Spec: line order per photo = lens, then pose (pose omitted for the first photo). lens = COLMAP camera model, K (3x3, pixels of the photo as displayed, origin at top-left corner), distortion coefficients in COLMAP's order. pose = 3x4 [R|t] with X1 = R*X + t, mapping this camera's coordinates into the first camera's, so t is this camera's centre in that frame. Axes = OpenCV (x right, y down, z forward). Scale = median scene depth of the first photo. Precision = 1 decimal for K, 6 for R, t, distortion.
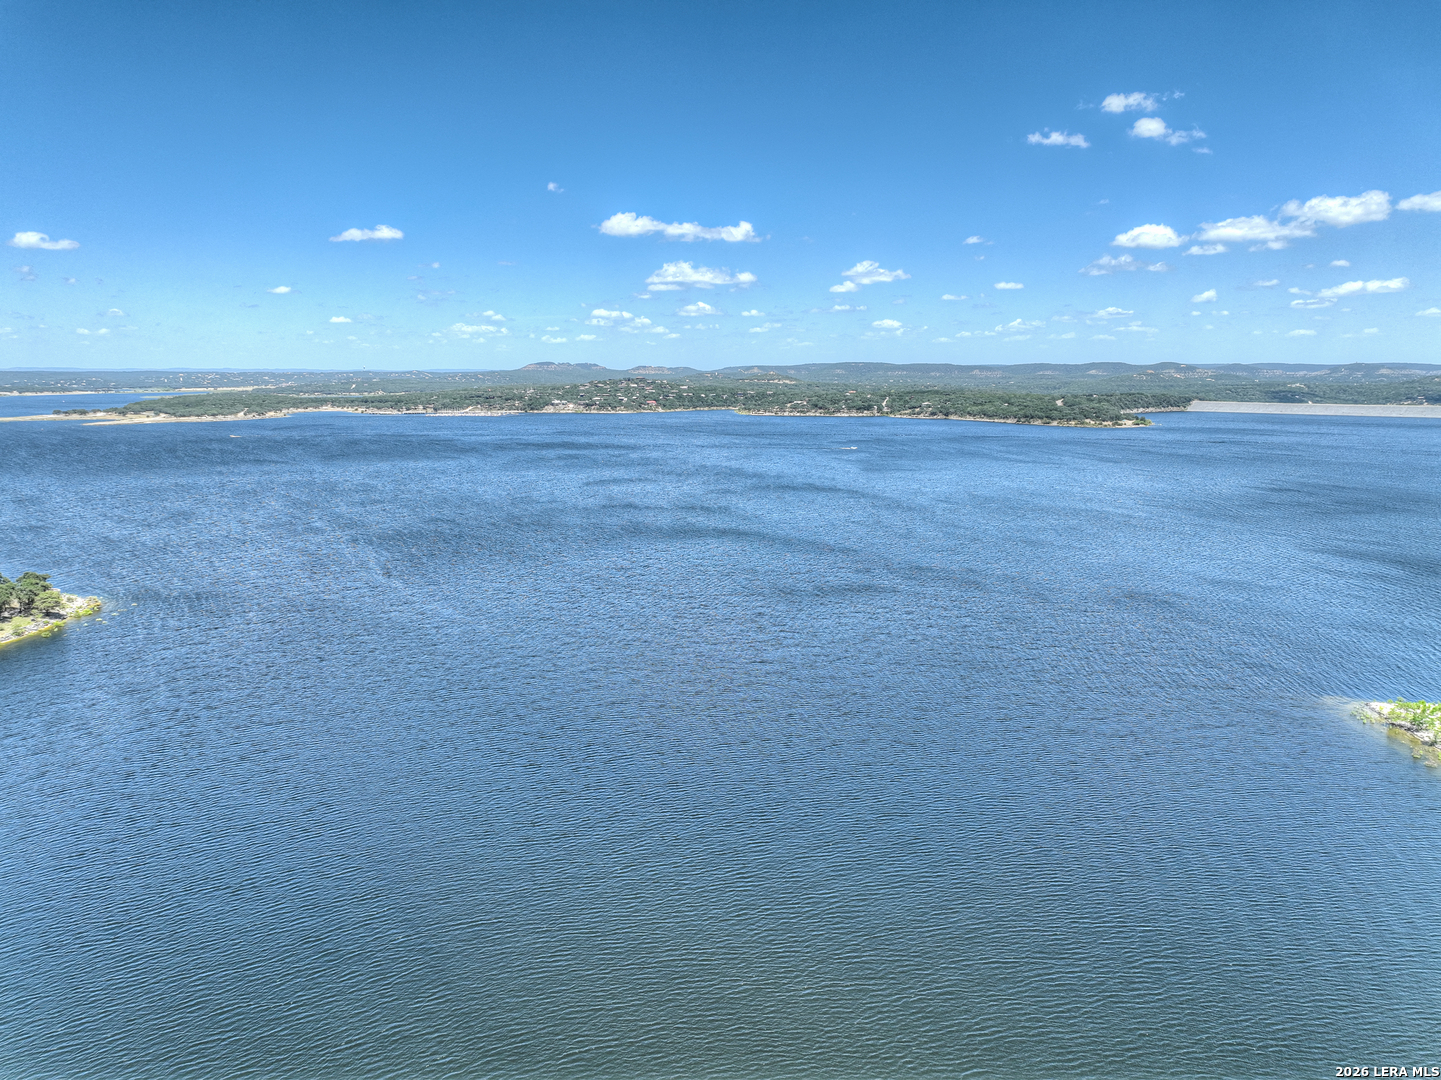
lens RADIAL K [[1011.0, 0, 721.4], [0, 1011.0, 537.4], [0, 0, 1]] dist [-0.003080, 0.018484]
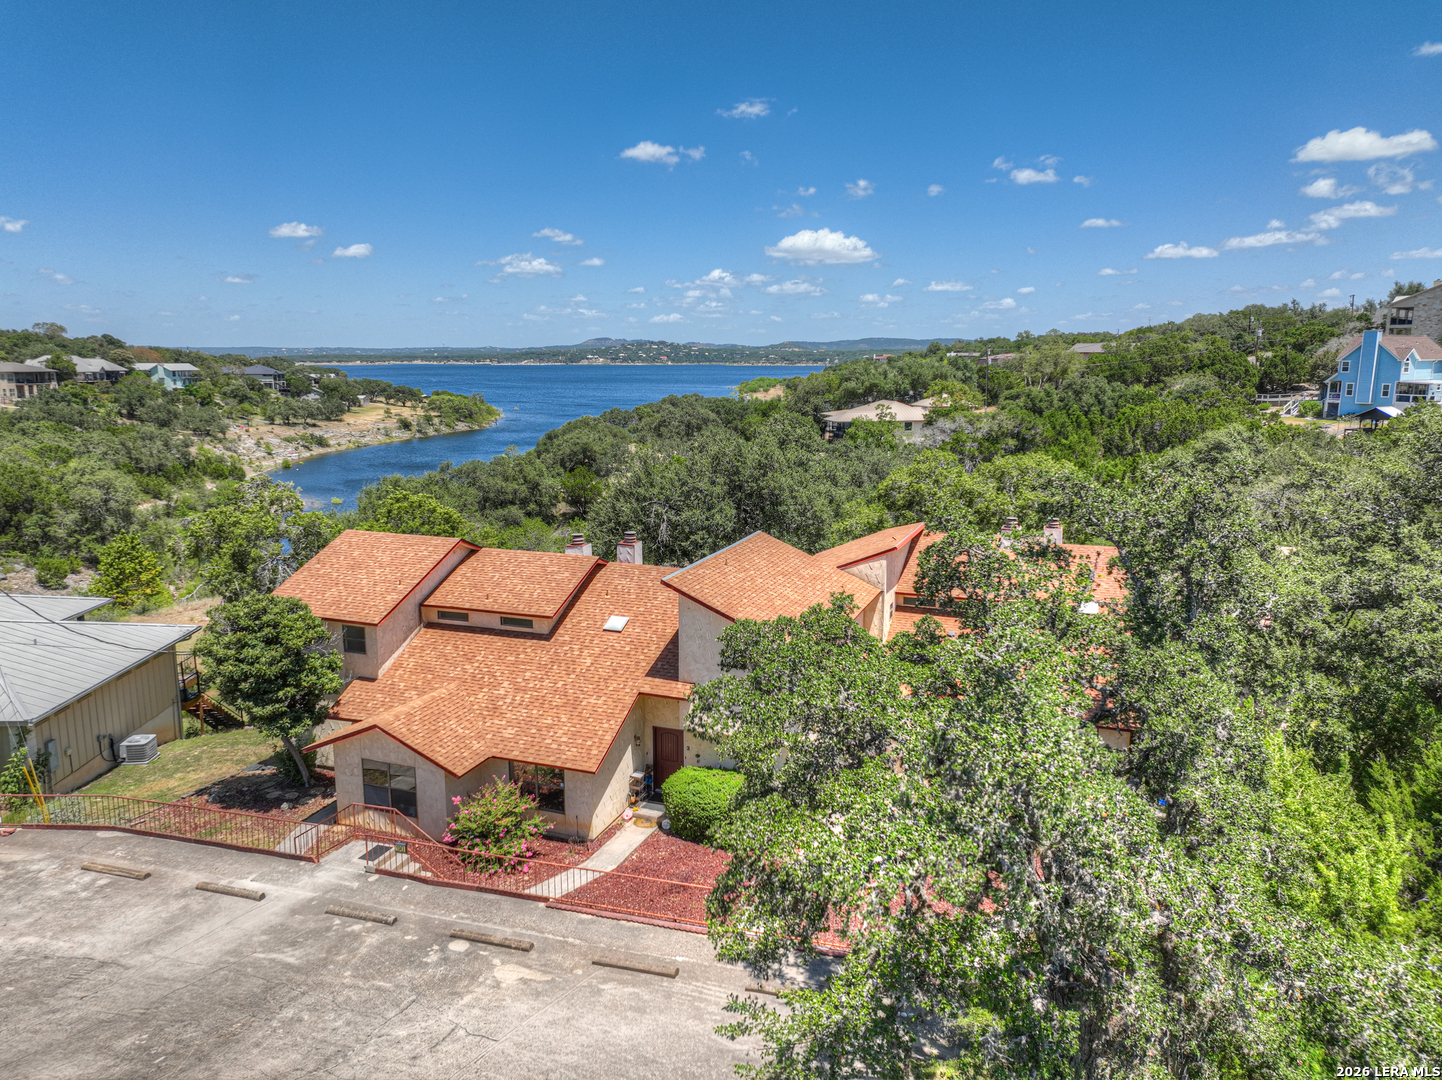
lens RADIAL K [[1011.7, 0, 721.9], [0, 1011.7, 537.4], [0, 0, 1]] dist [-0.003080, 0.018484]
pose [[0.997572, 0.016519, -0.067656, 0.100228], [-0.015533, 0.999766, 0.015067, 0.078255], [0.067890, -0.013979, 0.997595, -0.298316]]
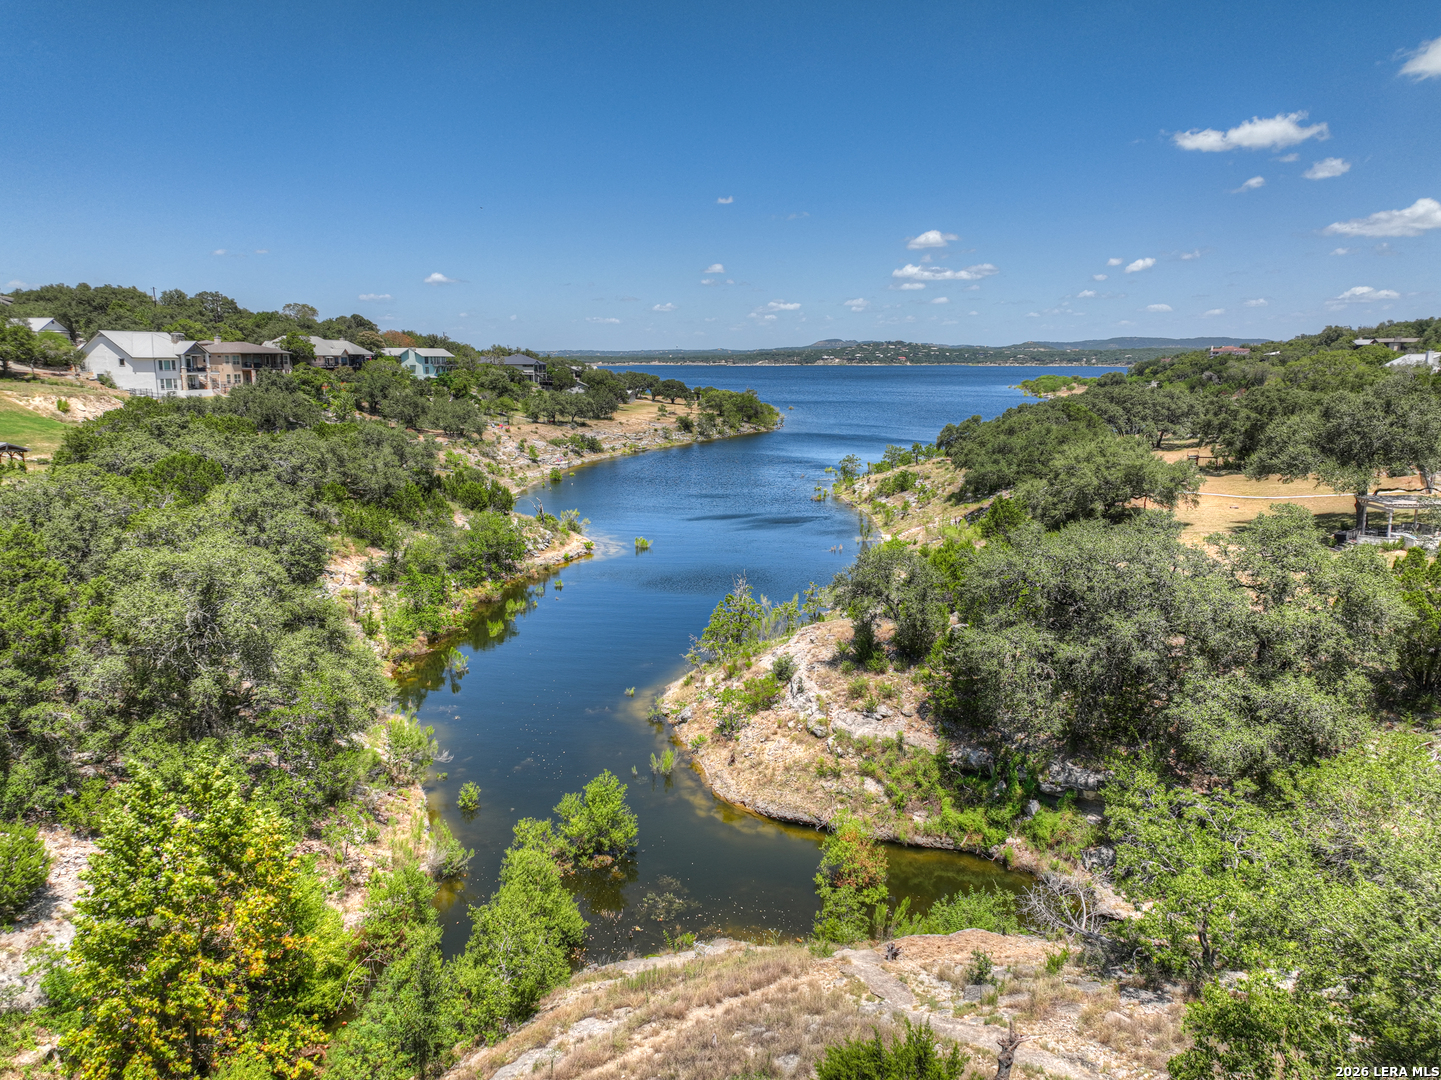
lens RADIAL K [[1012.1, 0, 722.2], [0, 1012.1, 535.7], [0, 0, 1]] dist [-0.003831, 0.021119]
pose [[0.958860, 0.051409, -0.279187, 0.080201], [-0.048345, 0.998671, 0.017854, 0.075198], [0.279734, -0.003623, 0.960071, -0.264619]]
